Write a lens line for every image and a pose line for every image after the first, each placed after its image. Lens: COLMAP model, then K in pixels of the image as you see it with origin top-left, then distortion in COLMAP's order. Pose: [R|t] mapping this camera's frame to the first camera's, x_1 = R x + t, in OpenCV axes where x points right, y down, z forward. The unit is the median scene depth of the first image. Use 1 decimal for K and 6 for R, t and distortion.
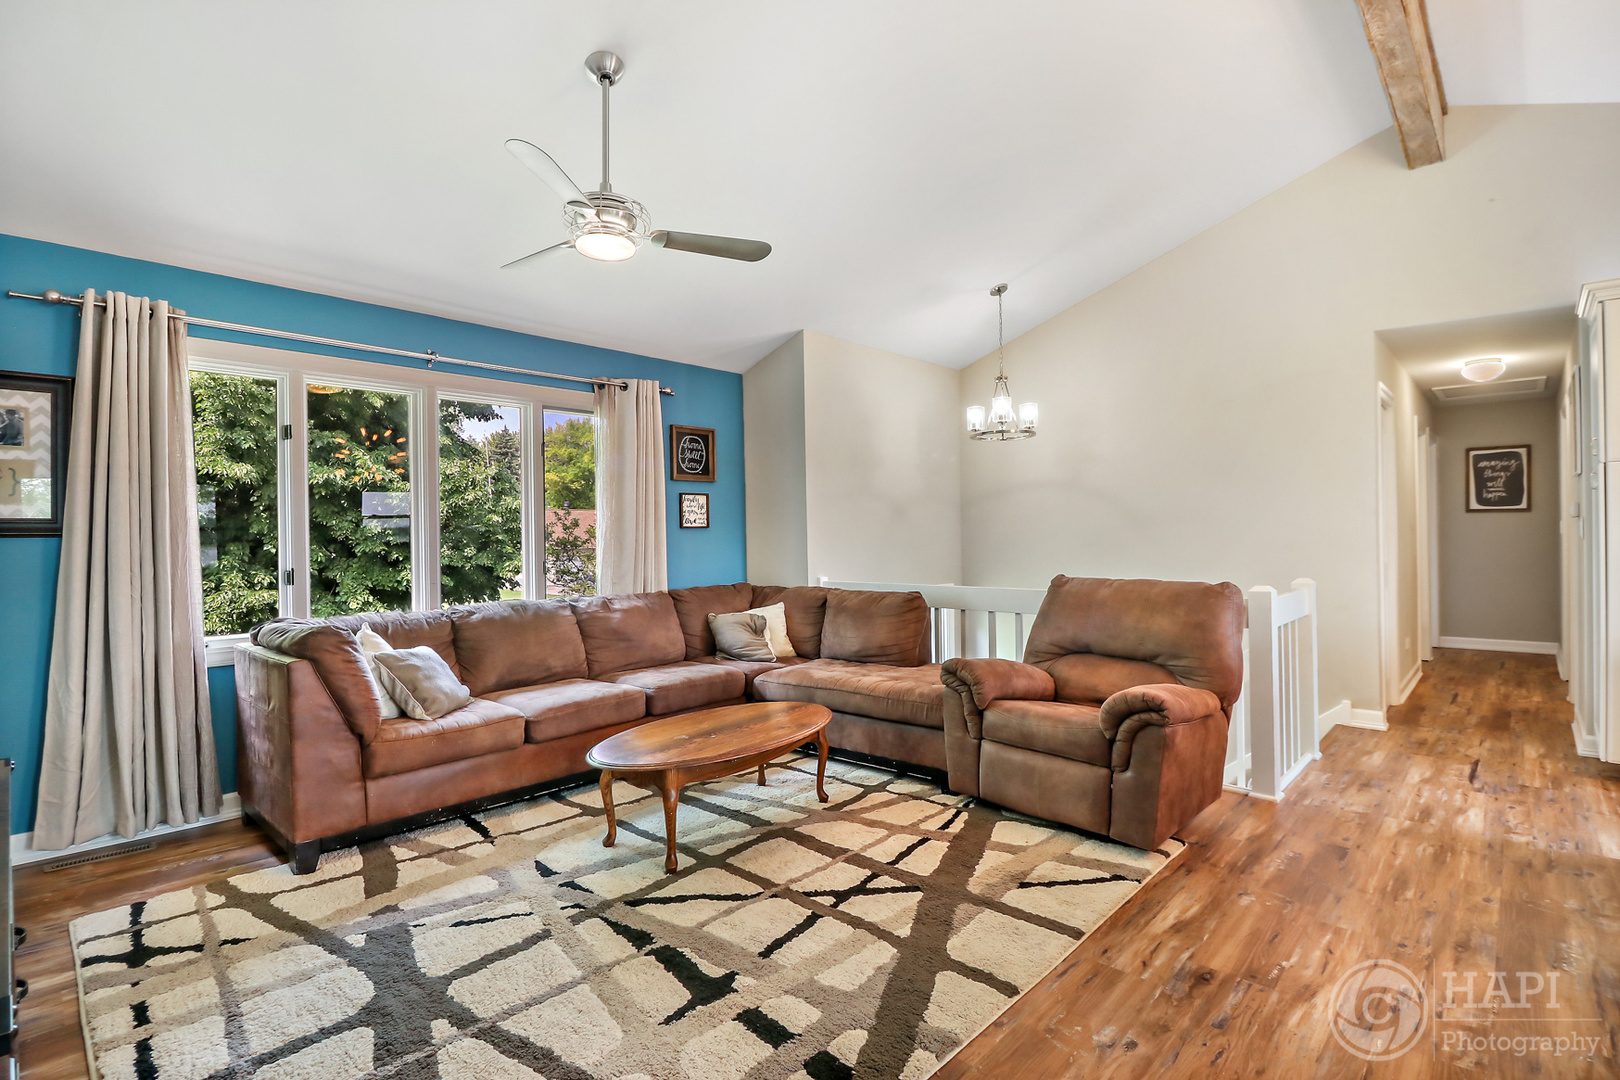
lens RADIAL K [[767.5, 0, 812.8], [0, 767.5, 514.3], [0, 0, 1]] dist [-0.001866, -0.001040]
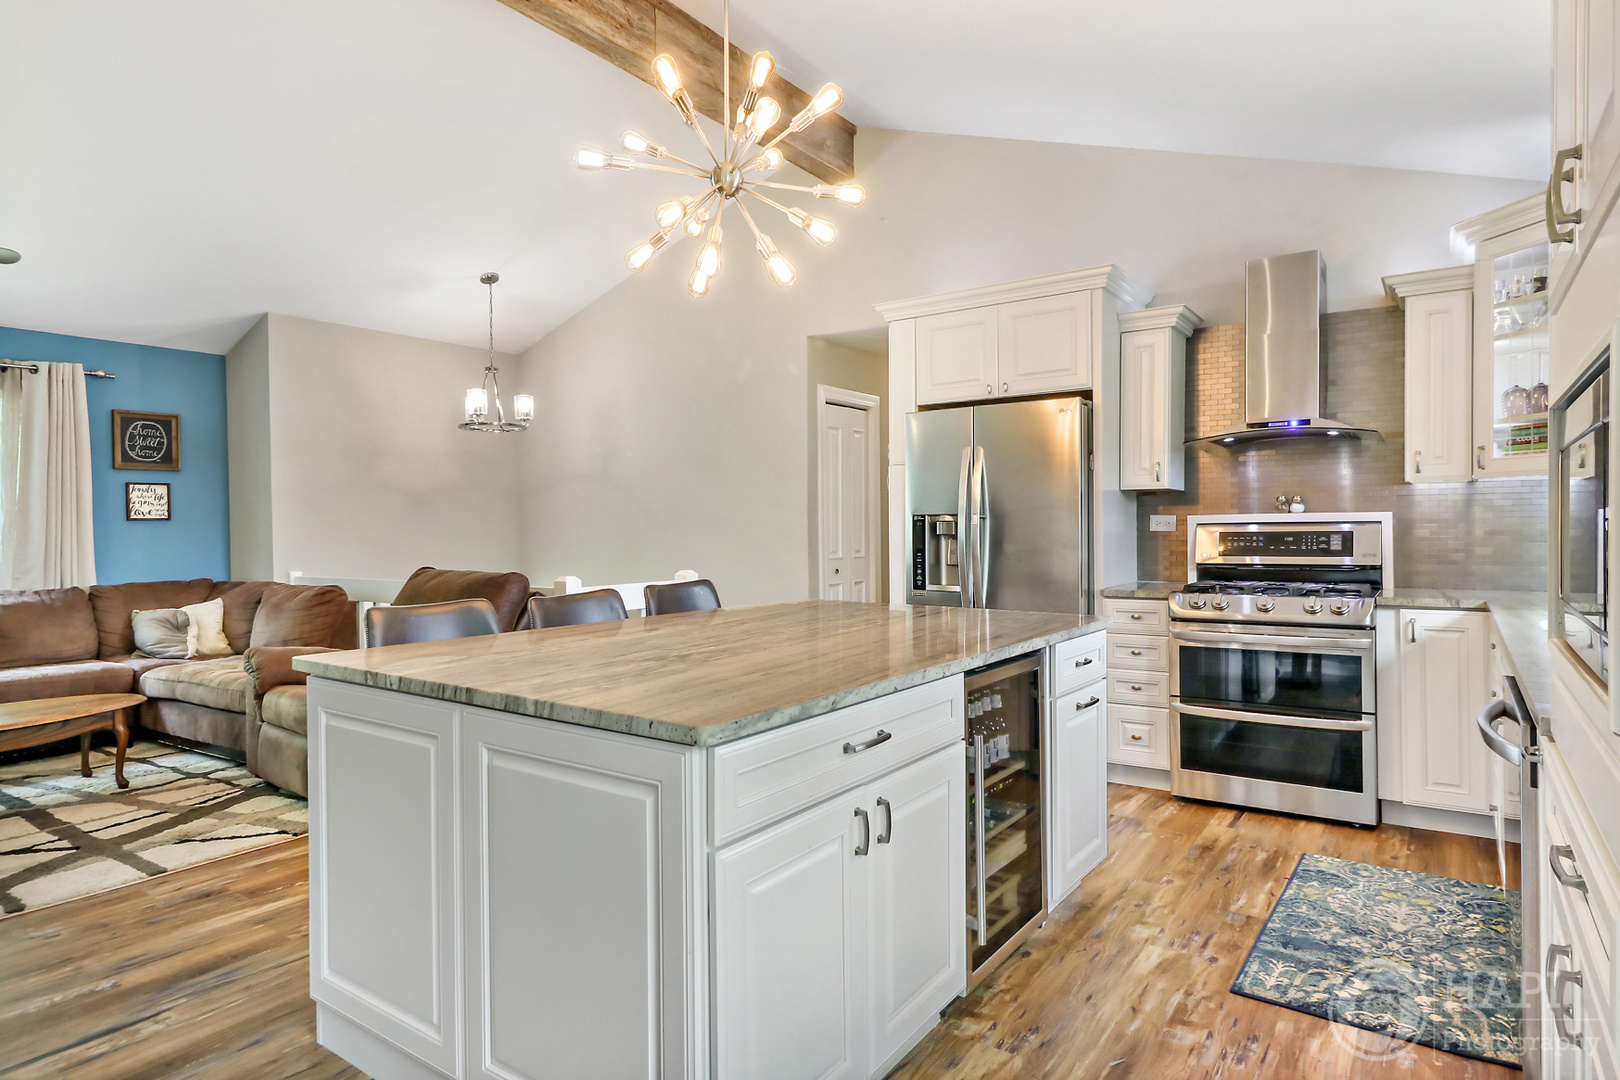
lens RADIAL K [[903.3, 0, 816.1], [0, 903.3, 529.5], [0, 0, 1]] dist [0.000132, -0.009181]
pose [[0.988877, 0.004418, 0.148669, 0.534203], [-0.008602, 0.999584, 0.027512, -0.008871], [-0.148486, -0.028485, 0.988504, -0.228474]]
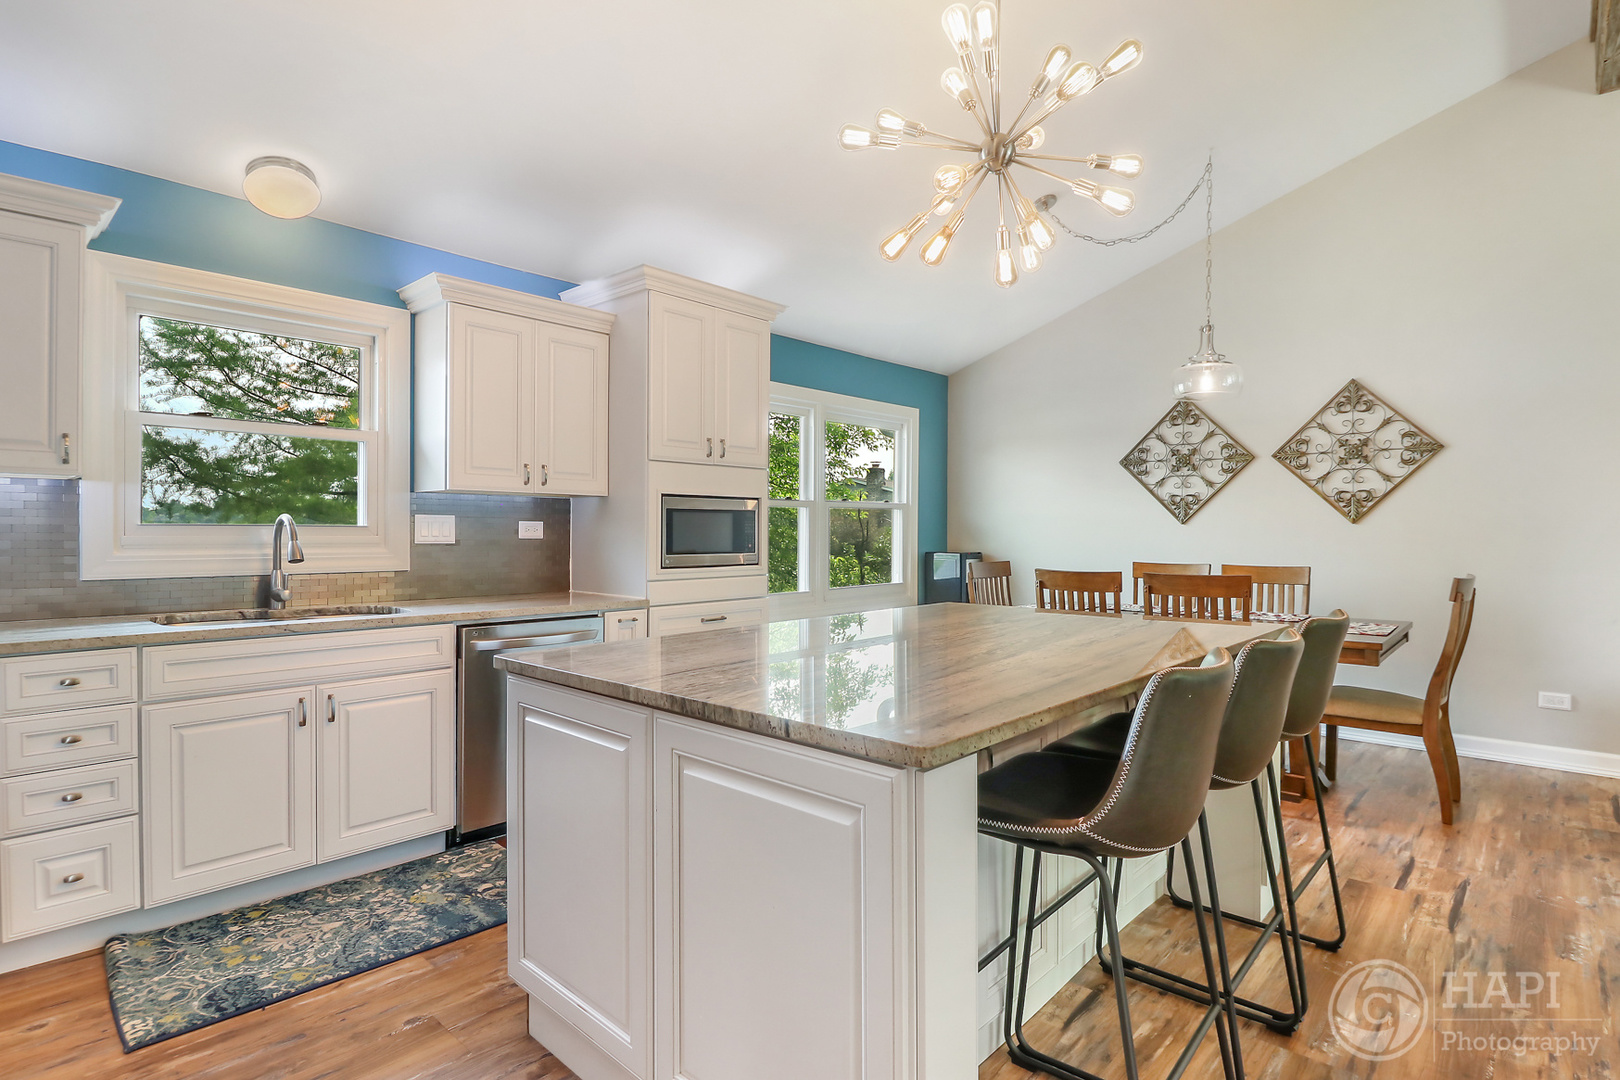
lens RADIAL K [[809.2, 0, 816.6], [0, 809.2, 532.0], [0, 0, 1]] dist [0.000567, -0.010977]
pose [[-0.999871, 0.008668, -0.013513, 0.668176], [0.008928, 0.999774, -0.019299, 0.010629], [0.013343, -0.019417, -0.999722, 0.767545]]
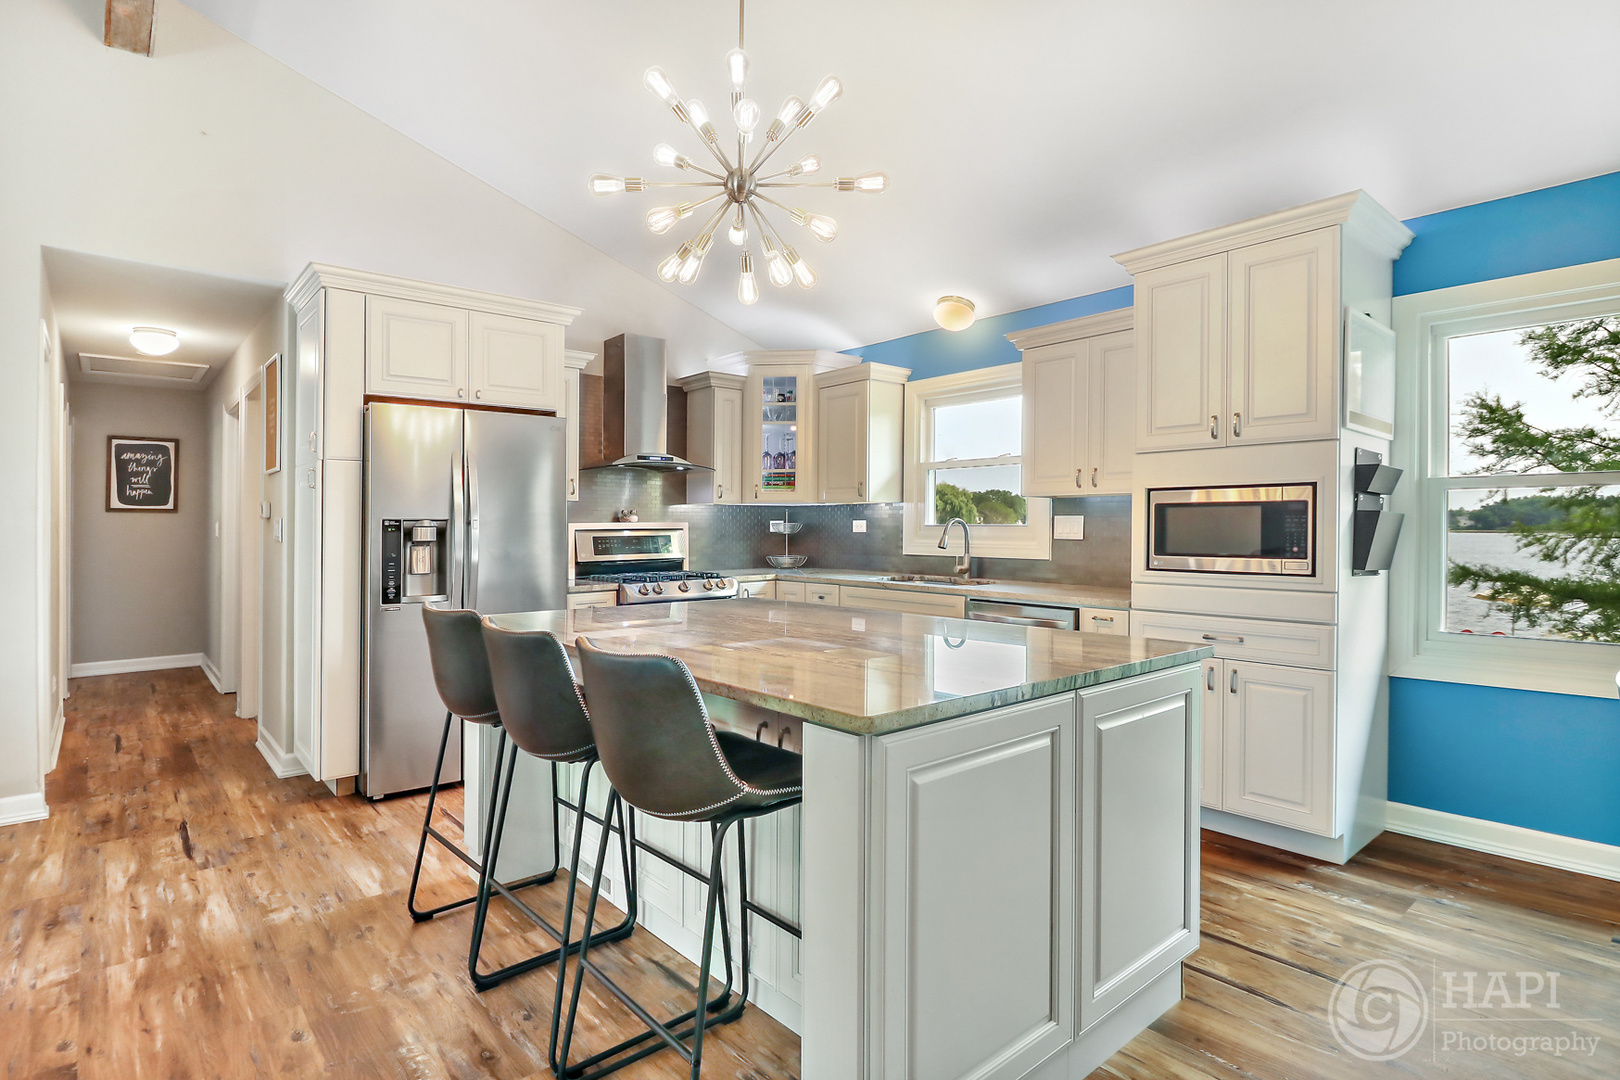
lens RADIAL K [[809.2, 0, 816.6], [0, 809.2, 532.0], [0, 0, 1]] dist [0.000567, -0.010977]
pose [[0.094772, 0.005585, 0.995483, 0.081242], [-0.024684, 0.999690, -0.003259, 0.005614], [-0.995193, -0.024263, 0.094881, 0.226187]]
